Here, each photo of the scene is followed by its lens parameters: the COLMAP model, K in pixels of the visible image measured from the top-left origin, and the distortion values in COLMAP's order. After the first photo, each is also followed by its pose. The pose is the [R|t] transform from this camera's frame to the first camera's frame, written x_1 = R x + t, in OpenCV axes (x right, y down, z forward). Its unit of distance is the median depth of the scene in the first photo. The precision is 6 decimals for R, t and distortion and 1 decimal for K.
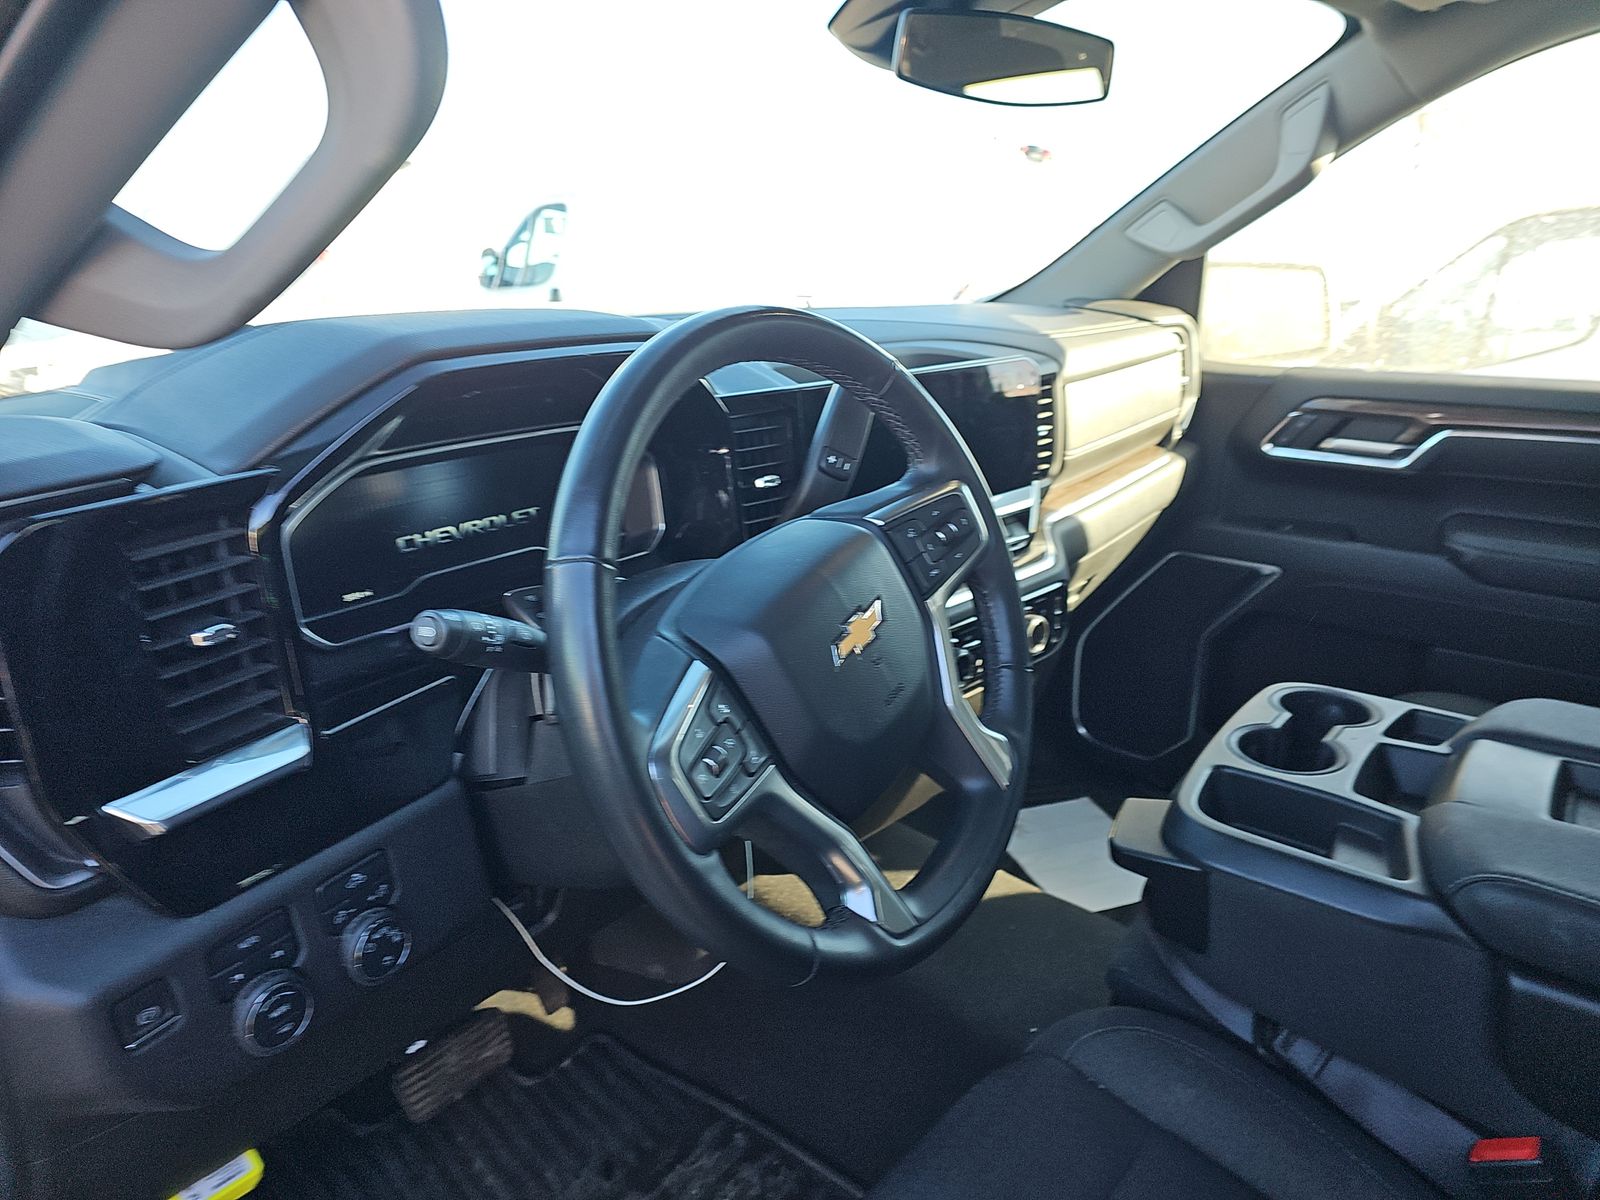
lens RADIAL K [[1067.8, 0, 800.0], [0, 1067.8, 600.0], [0, 0, 1]] dist [0.070745, -0.074493]
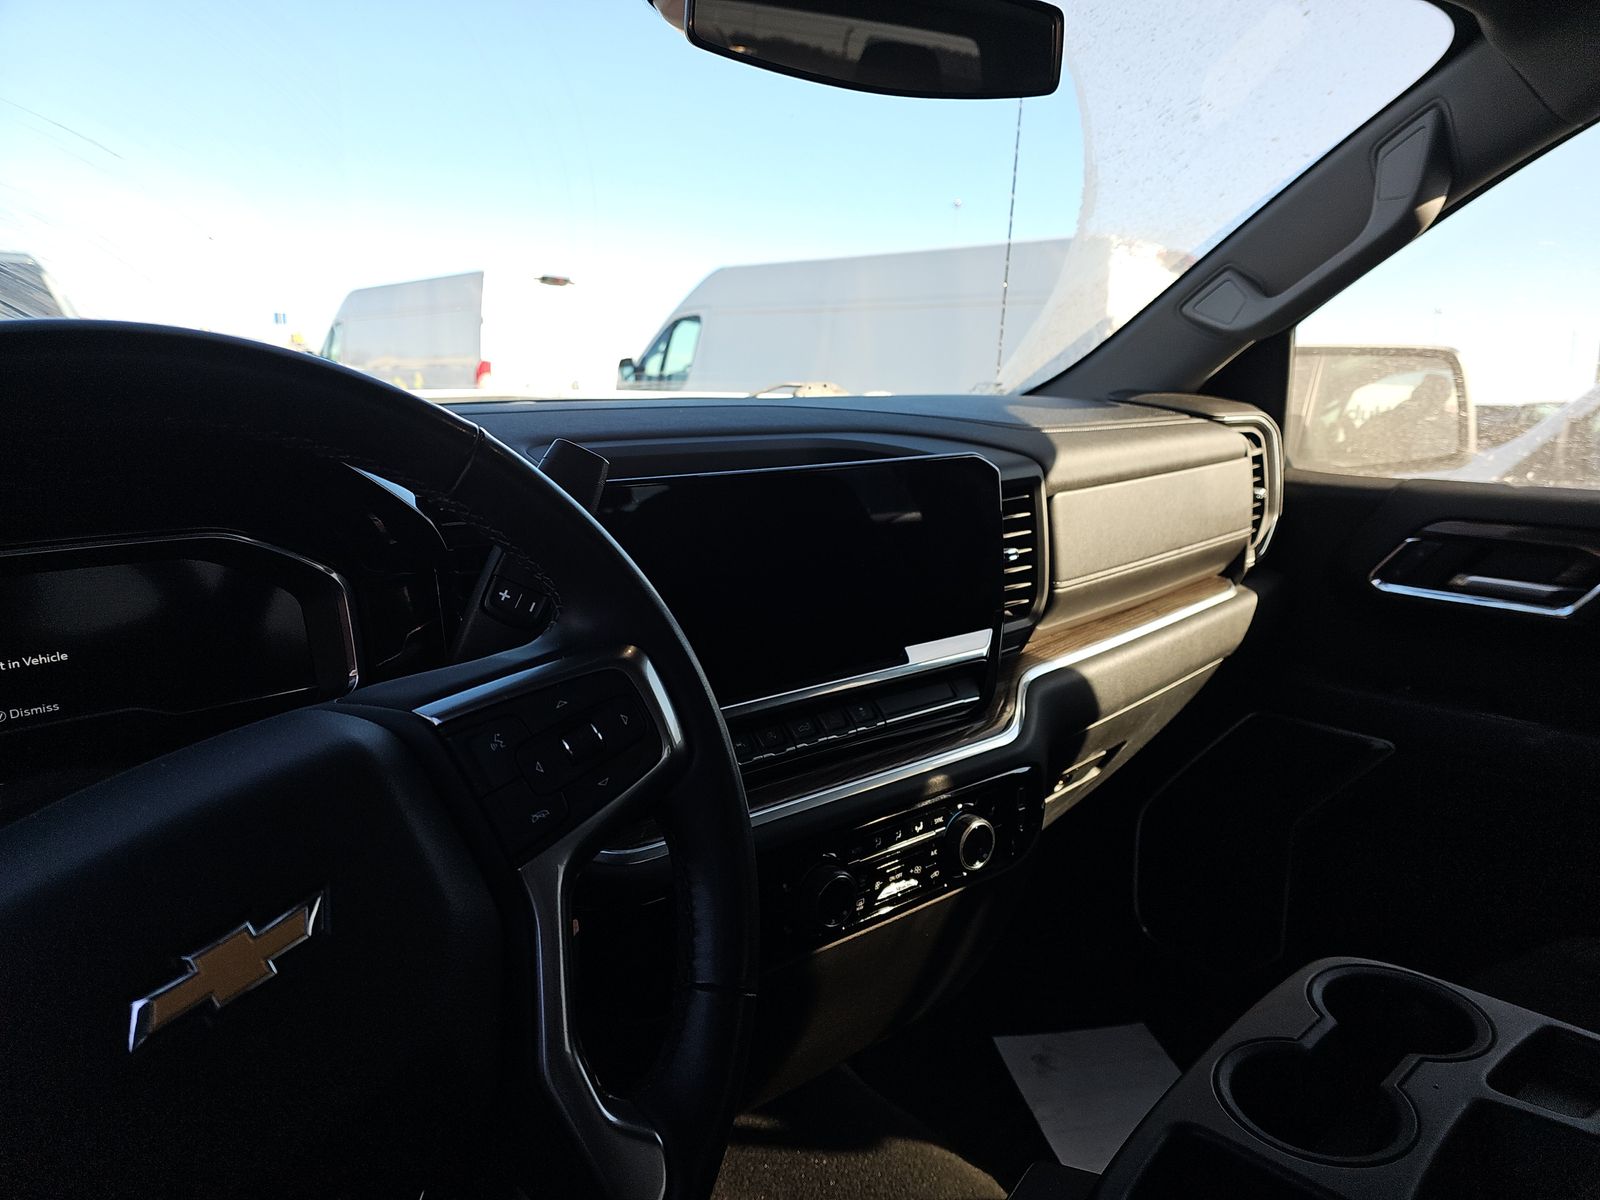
lens RADIAL K [[1067.8, 0, 800.0], [0, 1067.8, 600.0], [0, 0, 1]] dist [0.070745, -0.074493]
pose [[0.989513, 0.032637, -0.140710, 0.170734], [-0.046397, 0.994334, -0.095646, -0.045723], [0.136791, 0.101171, 0.985420, 0.239400]]
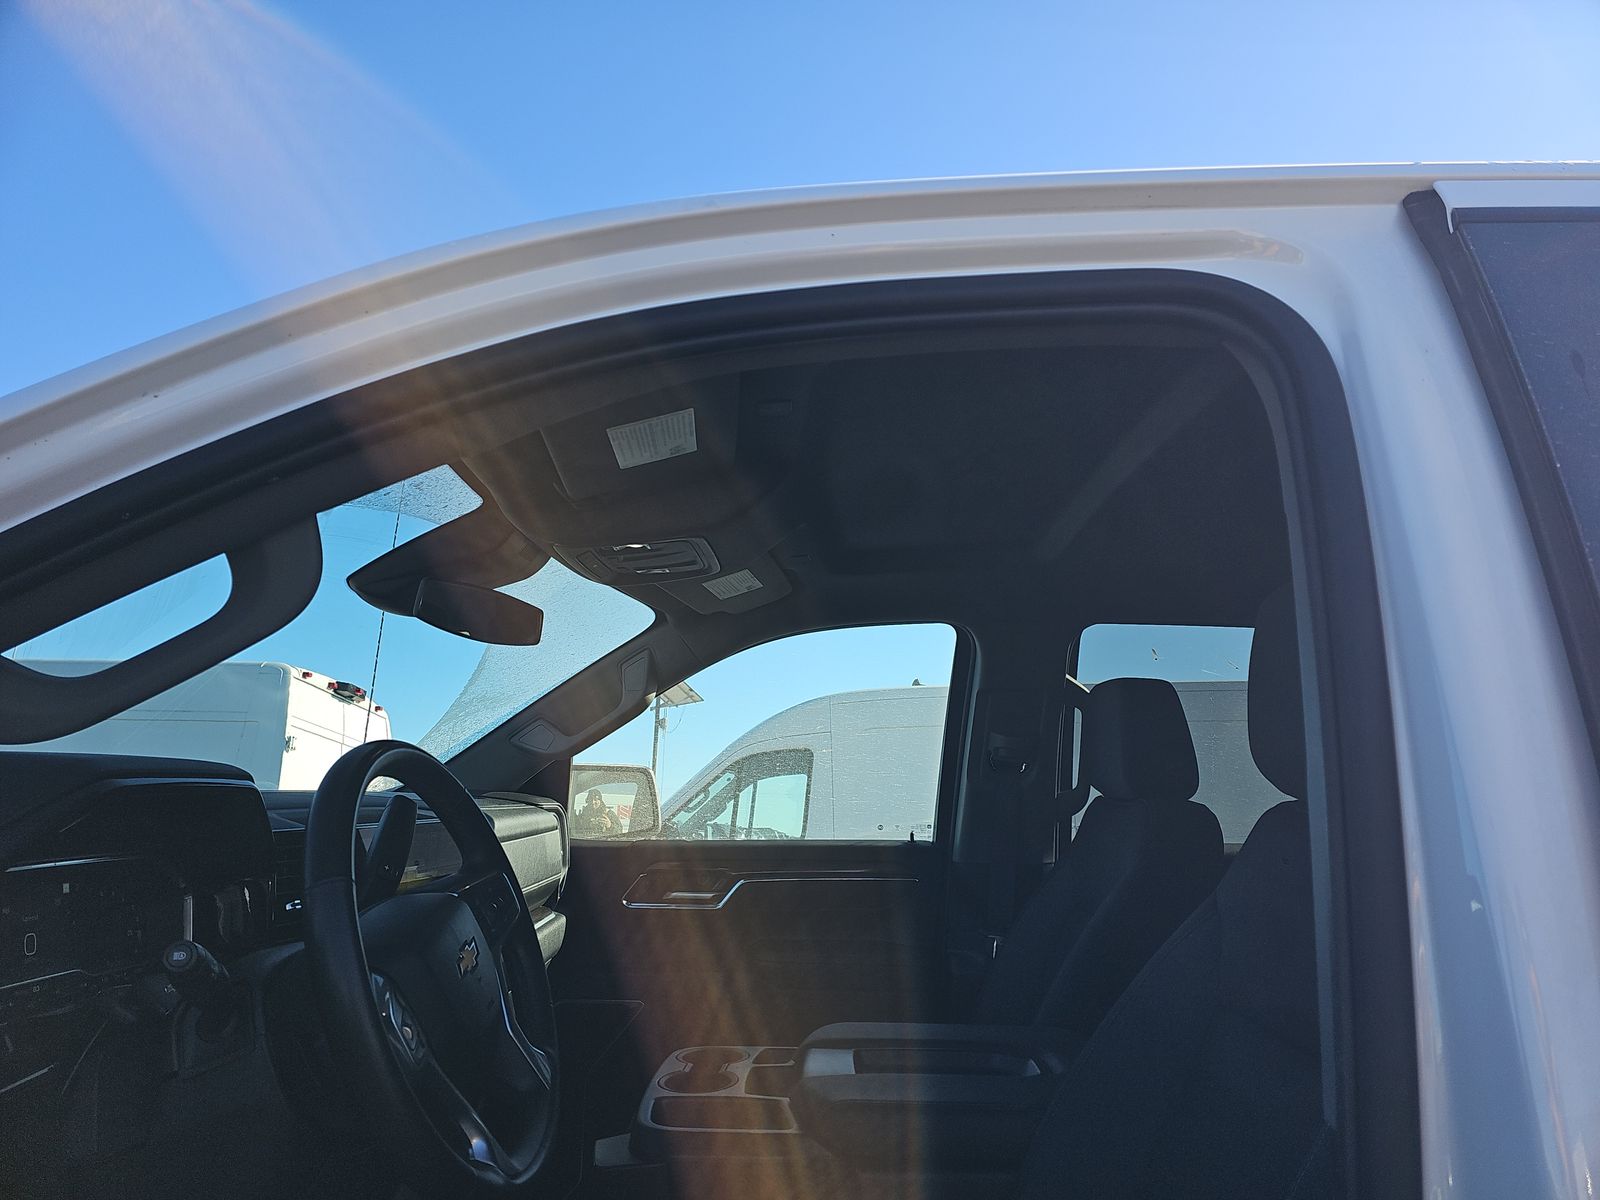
lens RADIAL K [[1067.8, 0, 800.0], [0, 1067.8, 600.0], [0, 0, 1]] dist [0.070745, -0.074493]
pose [[0.812400, 0.113108, 0.572025, -0.216045], [0.168380, 0.893708, -0.415853, 0.129403], [-0.558260, 0.434156, 0.707004, -0.225769]]
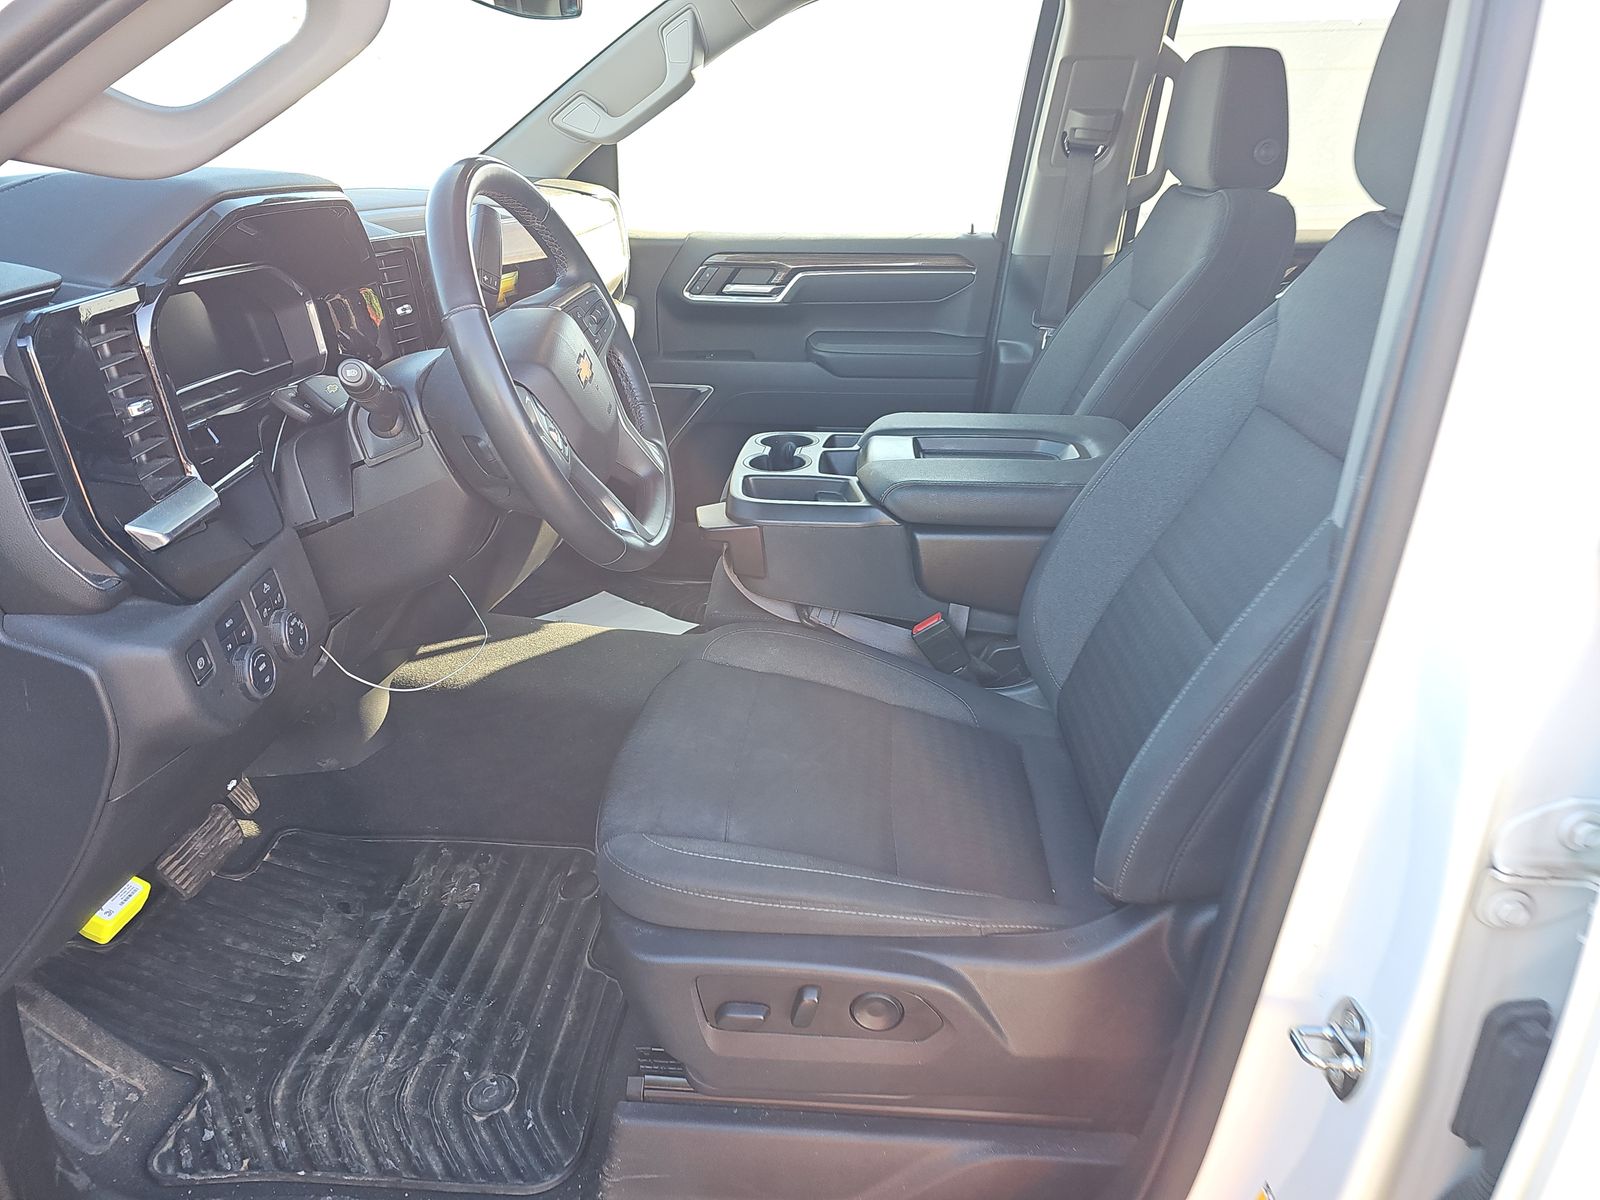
lens RADIAL K [[1077.2, 0, 793.3], [0, 1077.2, 616.5], [0, 0, 1]] dist [0.063613, -0.067194]
pose [[0.833050, -0.208580, 0.512368, -0.276403], [0.160310, 0.977474, 0.137275, 0.102617], [-0.529460, -0.032219, 0.847723, -0.259945]]
